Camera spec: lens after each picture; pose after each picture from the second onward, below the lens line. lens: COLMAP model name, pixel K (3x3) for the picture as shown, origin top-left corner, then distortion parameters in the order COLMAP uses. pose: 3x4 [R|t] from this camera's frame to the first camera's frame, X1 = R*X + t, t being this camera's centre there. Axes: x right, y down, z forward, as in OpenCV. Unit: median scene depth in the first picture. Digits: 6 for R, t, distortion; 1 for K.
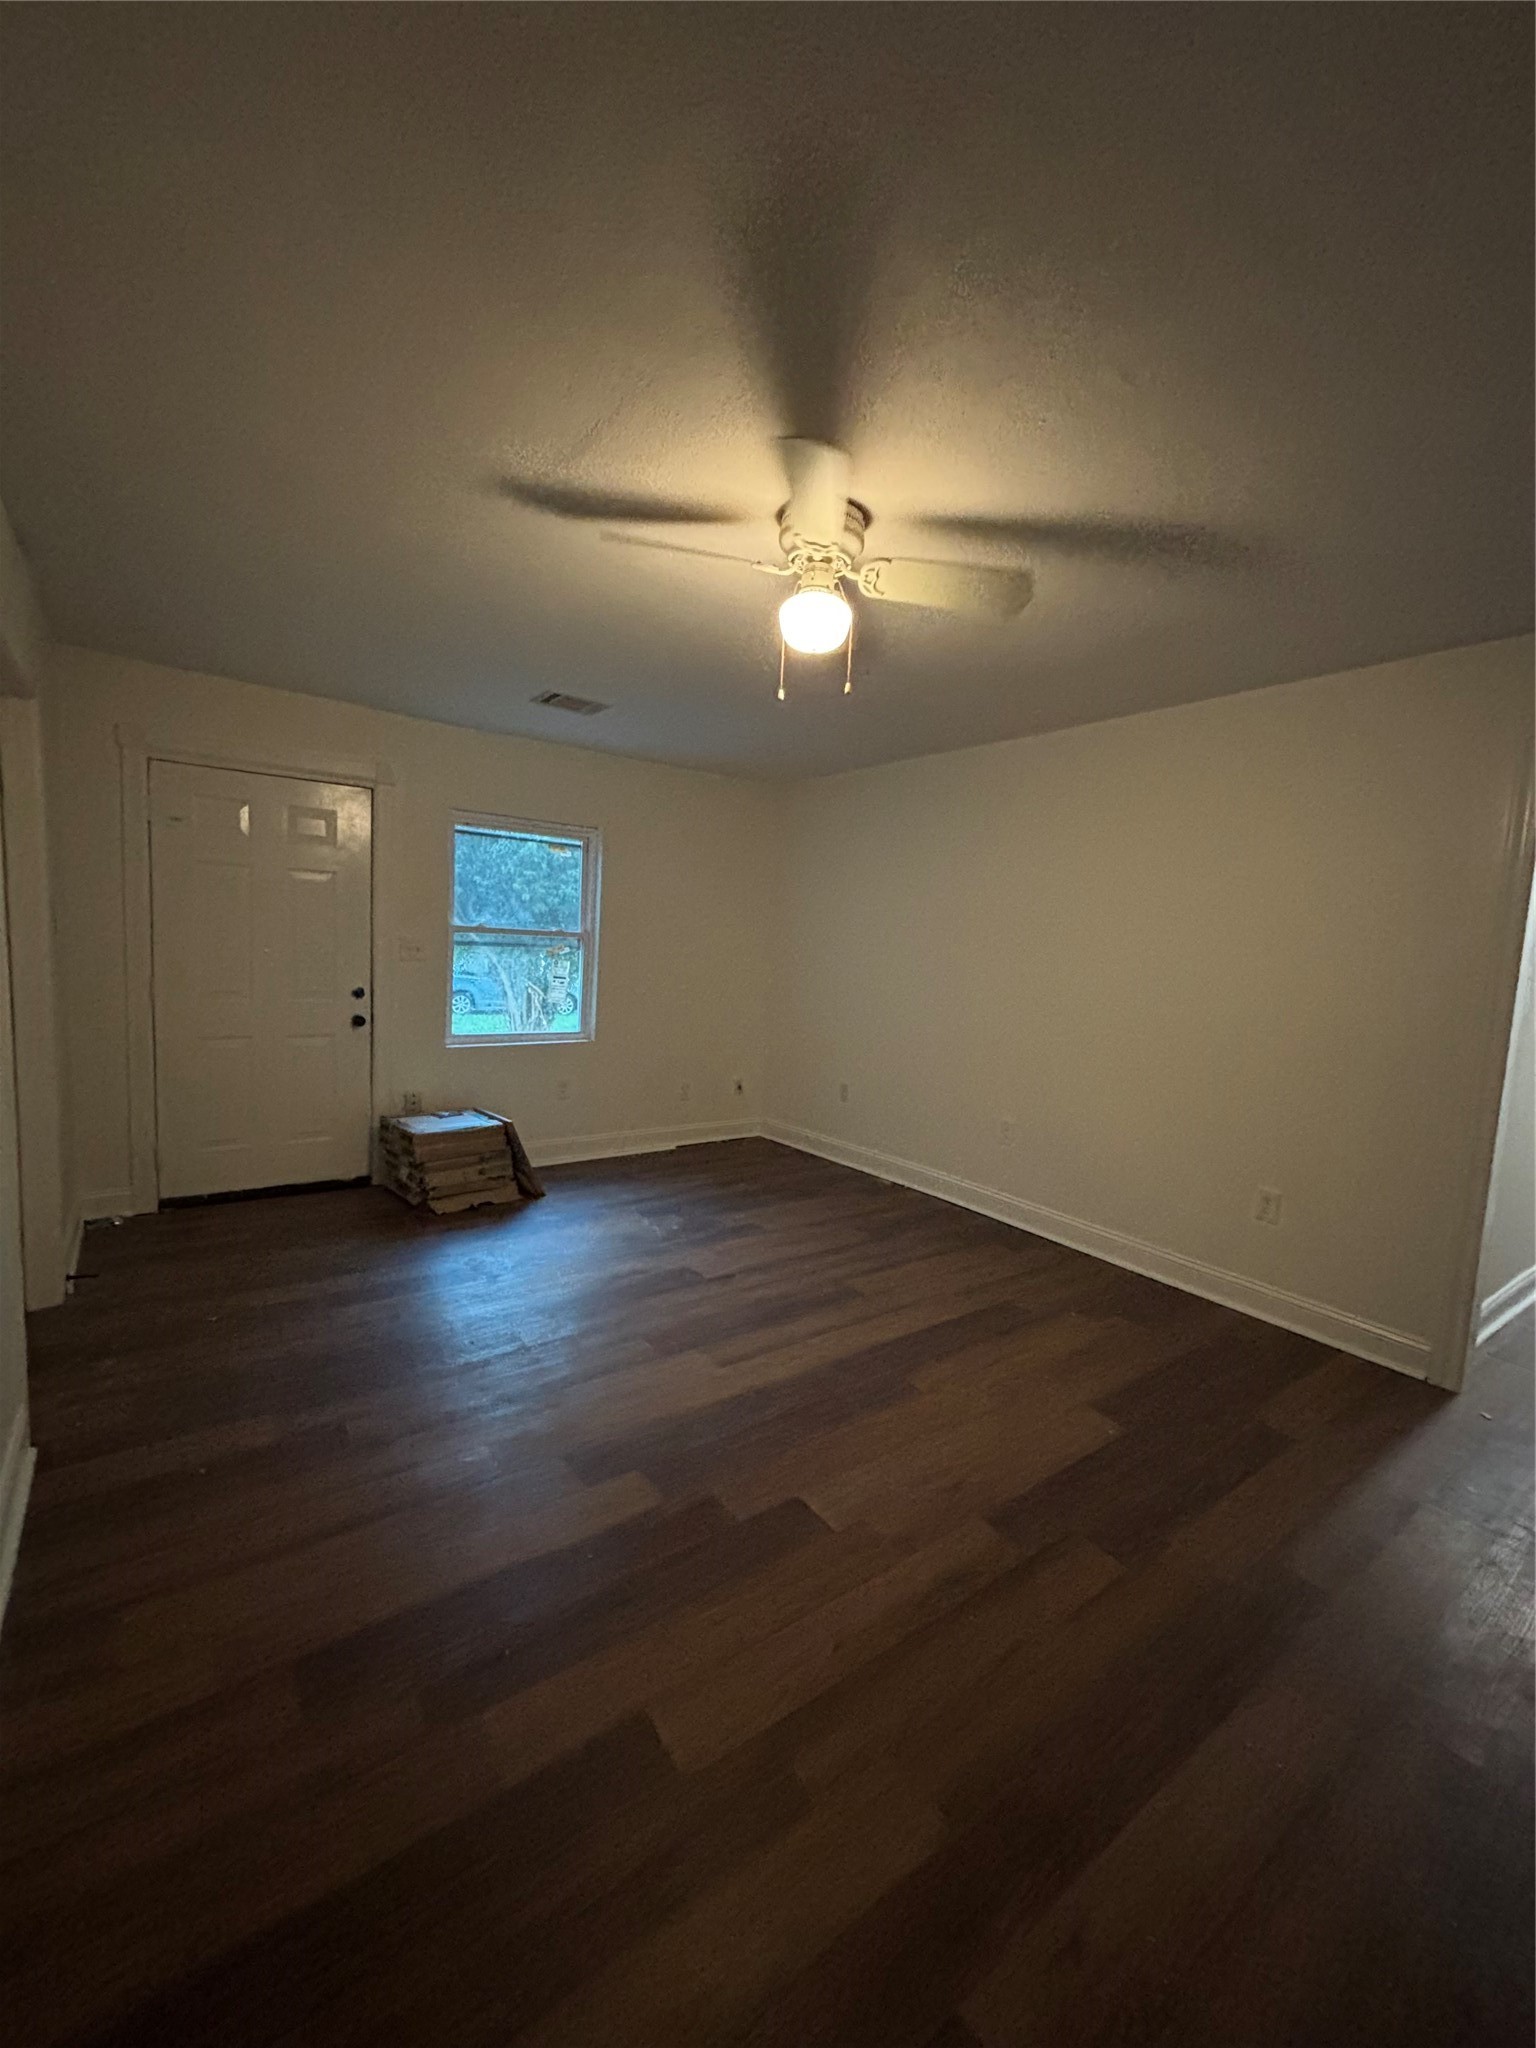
lens RADIAL K [[830.4, 0, 768.0], [0, 830.4, 1024.0], [0, 0, 1]] dist [-0.001942, 0.003090]
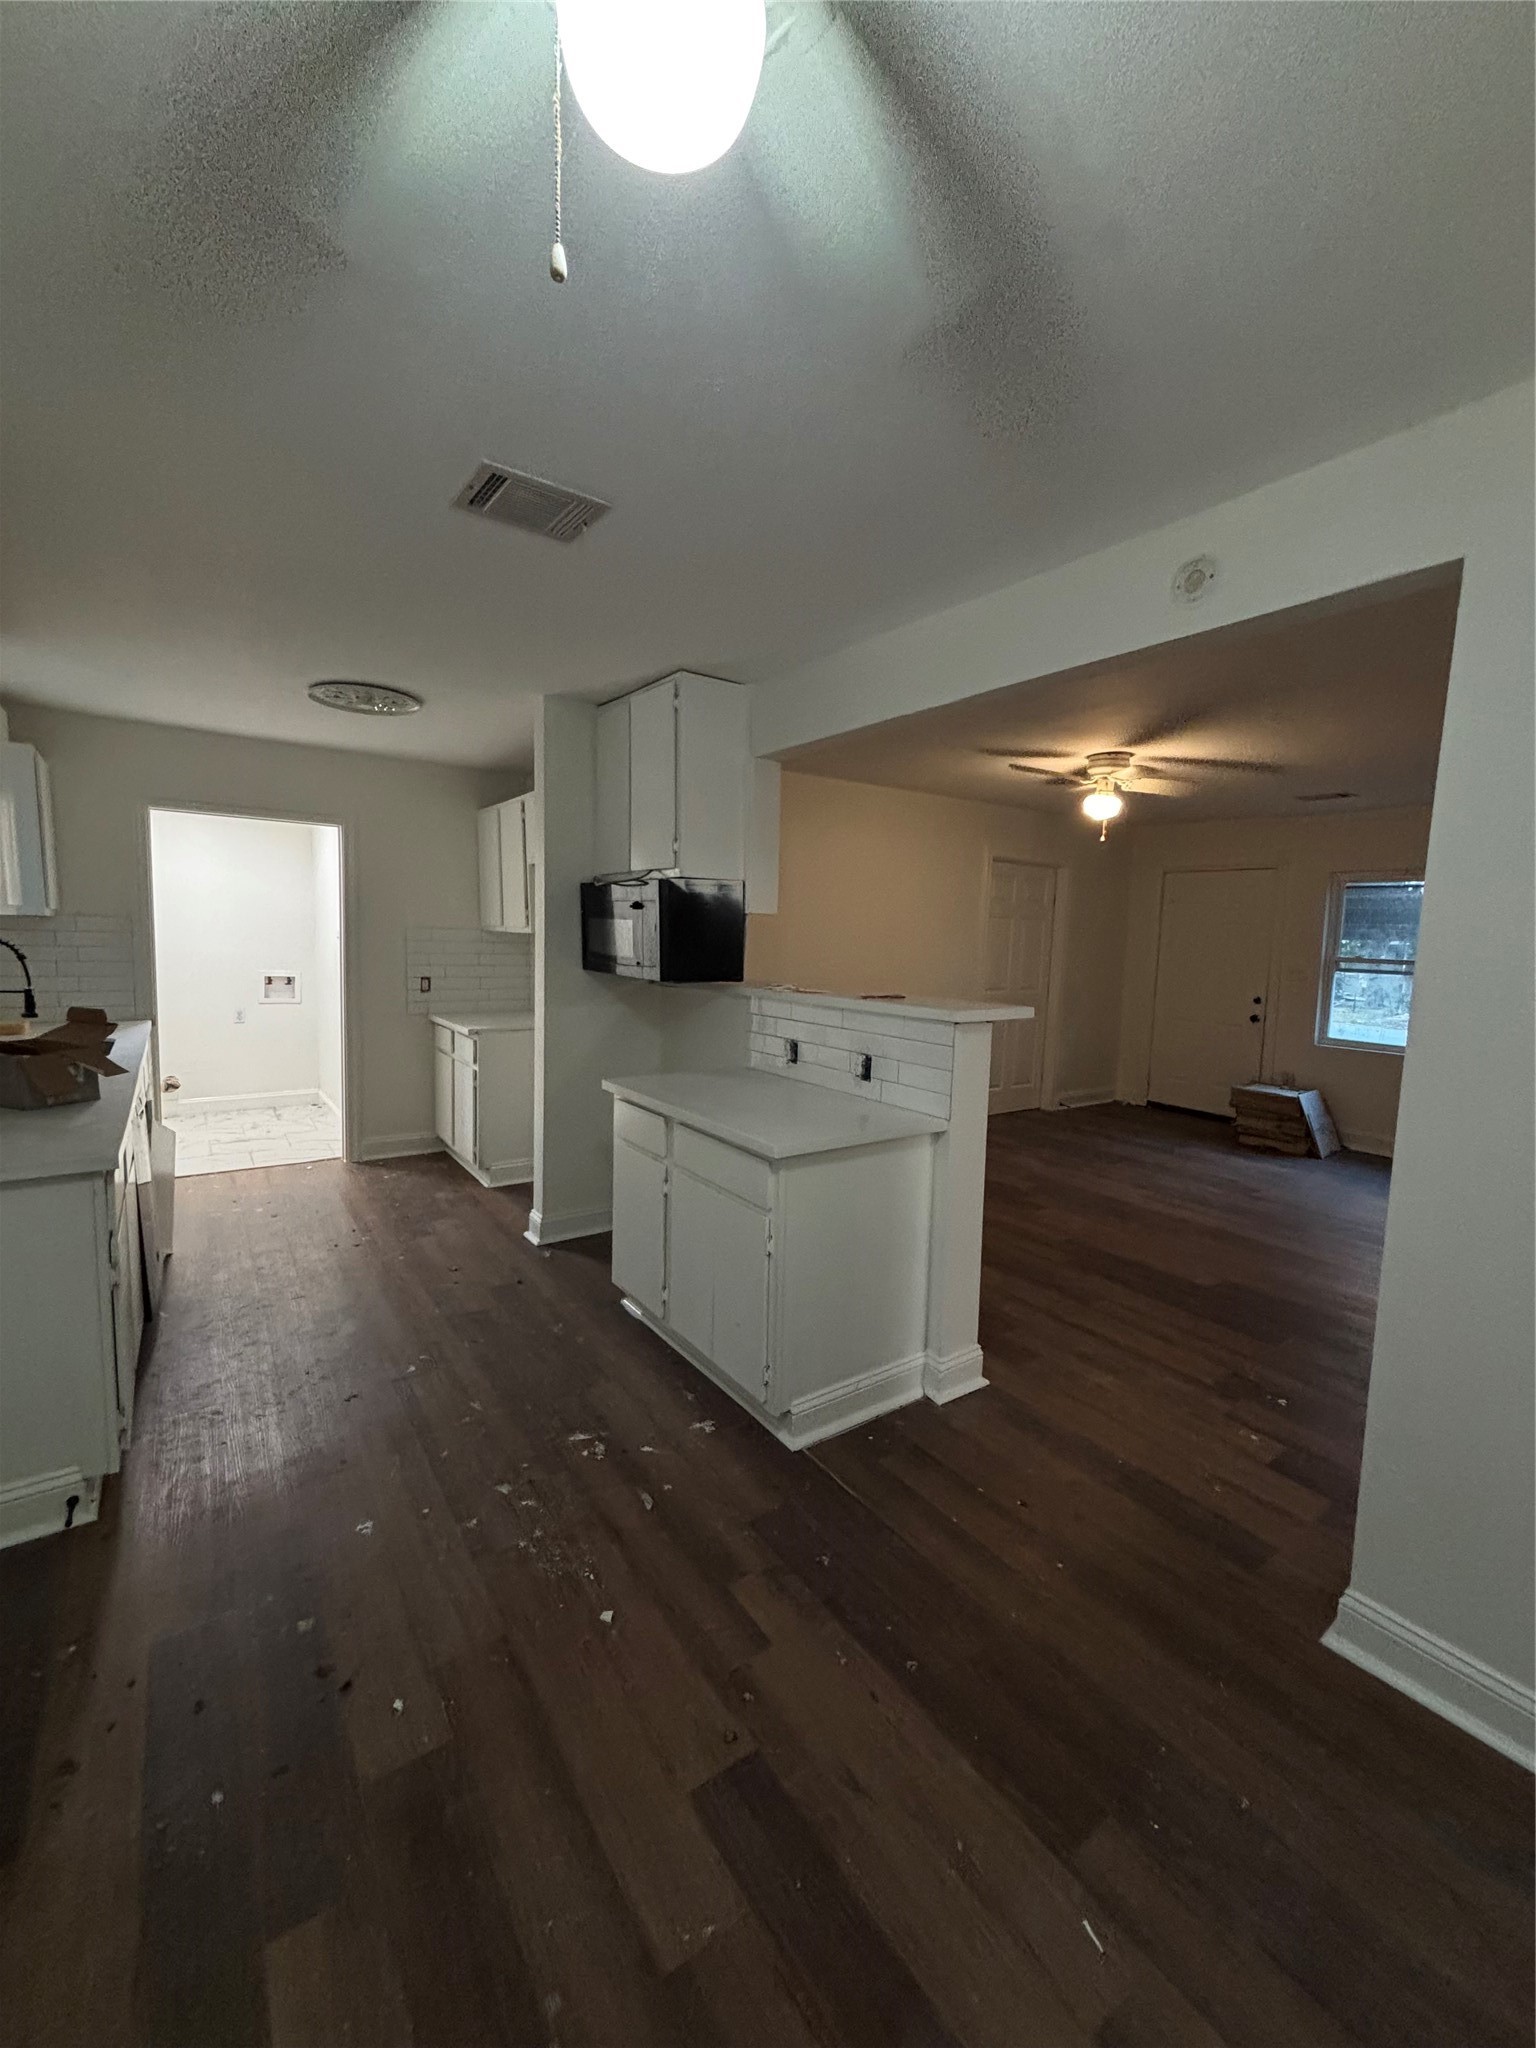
lens RADIAL K [[830.4, 0, 768.0], [0, 830.4, 1024.0], [0, 0, 1]] dist [-0.001942, 0.003090]
pose [[-0.000219, 0.069232, -0.997601, 1.065547], [-0.125427, 0.989720, 0.068713, 0.014121], [0.992103, 0.125141, 0.008467, 0.086237]]
